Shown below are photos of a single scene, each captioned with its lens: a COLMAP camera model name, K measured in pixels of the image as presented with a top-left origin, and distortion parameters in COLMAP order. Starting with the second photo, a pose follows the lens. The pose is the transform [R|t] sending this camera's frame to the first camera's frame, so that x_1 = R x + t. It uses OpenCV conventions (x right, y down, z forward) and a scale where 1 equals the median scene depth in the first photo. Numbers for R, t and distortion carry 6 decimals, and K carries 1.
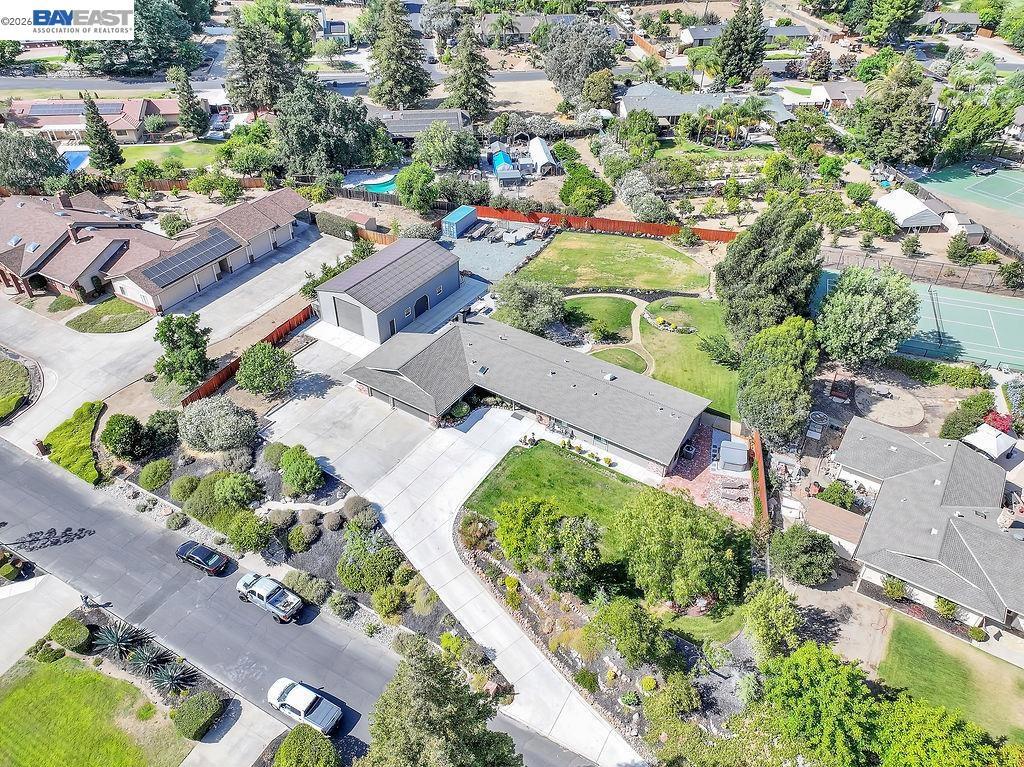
lens RADIAL K [[724.0, 0, 512.0], [0, 724.0, 383.5], [0, 0, 1]] dist [0.018252, 0.001527]
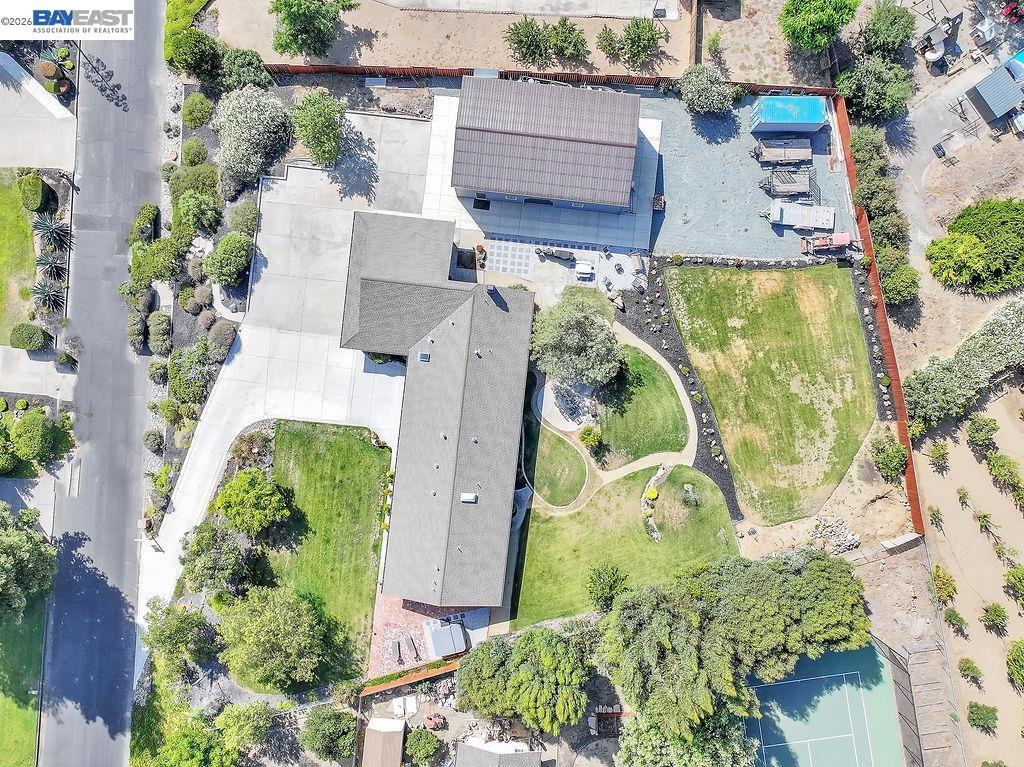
lens RADIAL K [[724.0, 0, 512.0], [0, 724.0, 383.5], [0, 0, 1]] dist [0.018252, 0.001527]
pose [[0.458554, 0.888632, -0.007867, 0.037388], [-0.552622, 0.292075, 0.780577, -0.649666], [0.695943, -0.353589, 0.625010, 0.460581]]
